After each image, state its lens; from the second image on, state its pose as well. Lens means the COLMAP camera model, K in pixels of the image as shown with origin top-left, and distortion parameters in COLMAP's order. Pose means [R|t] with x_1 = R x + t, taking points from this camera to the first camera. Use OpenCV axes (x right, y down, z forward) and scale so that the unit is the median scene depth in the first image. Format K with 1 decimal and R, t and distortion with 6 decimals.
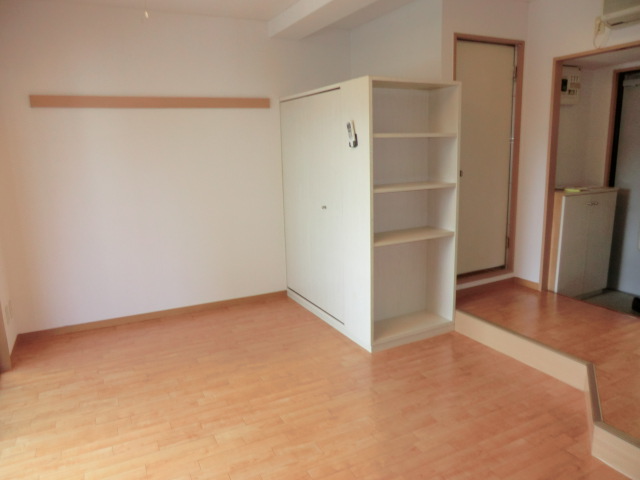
lens RADIAL K [[458.2, 0, 322.9], [0, 458.2, 242.5], [0, 0, 1]] dist [-0.076755, 0.055734]
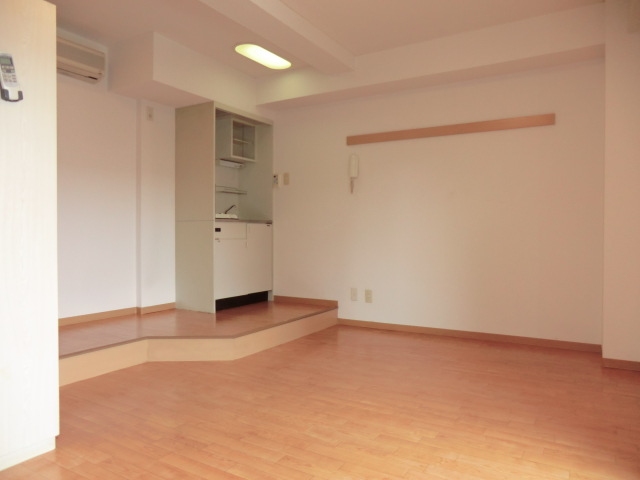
lens RADIAL K [[458.2, 0, 319.9], [0, 458.2, 240.1], [0, 0, 1]] dist [-0.076755, 0.055734]
pose [[-0.529869, 0.018639, 0.847875, -0.582831], [0.187265, 0.977653, 0.095537, -0.017612], [-0.827146, 0.209399, -0.521518, 0.959405]]
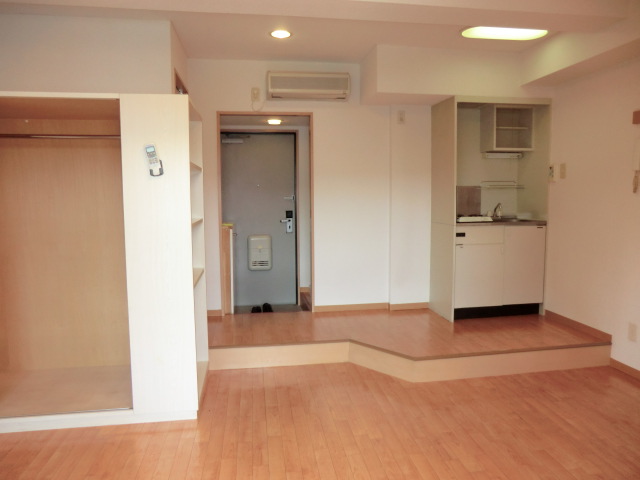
lens RADIAL K [[458.2, 0, 323.4], [0, 458.2, 239.1], [0, 0, 1]] dist [-0.076755, 0.055734]
pose [[0.308006, -0.066134, 0.949083, -0.587104], [0.191092, 0.981551, 0.006381, -0.043634], [-0.931996, 0.179397, 0.314962, 0.461586]]
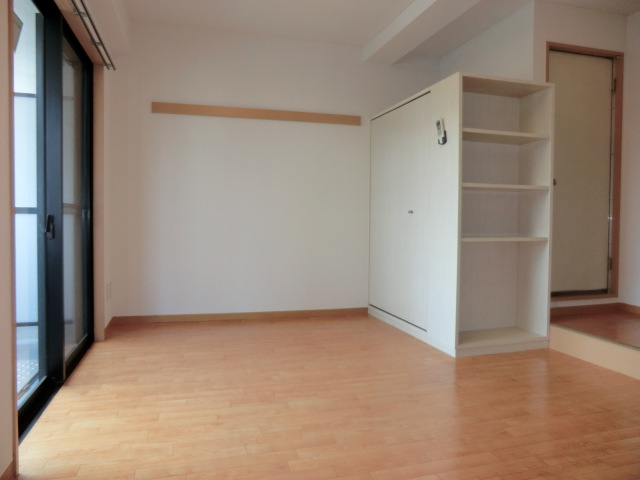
lens RADIAL K [[458.2, 0, 320.1], [0, 458.2, 236.6], [0, 0, 1]] dist [-0.076755, 0.055734]
pose [[0.981892, 0.040873, -0.184980, -0.004452], [-0.071073, 0.984603, -0.159703, 0.165110], [0.175605, 0.169958, 0.969679, 0.008403]]
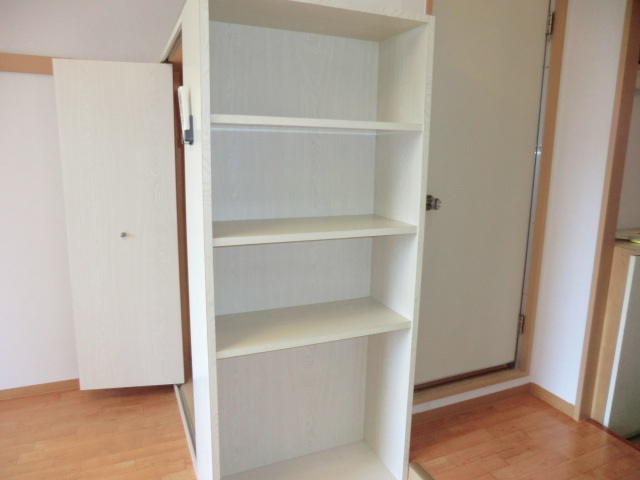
lens RADIAL K [[458.2, 0, 317.5], [0, 458.2, 239.3], [0, 0, 1]] dist [-0.076755, 0.055734]
pose [[0.997019, 0.055791, -0.053299, 0.215826], [-0.056857, 0.998207, -0.018699, -0.102811], [0.052160, 0.021674, 0.998404, 0.512209]]
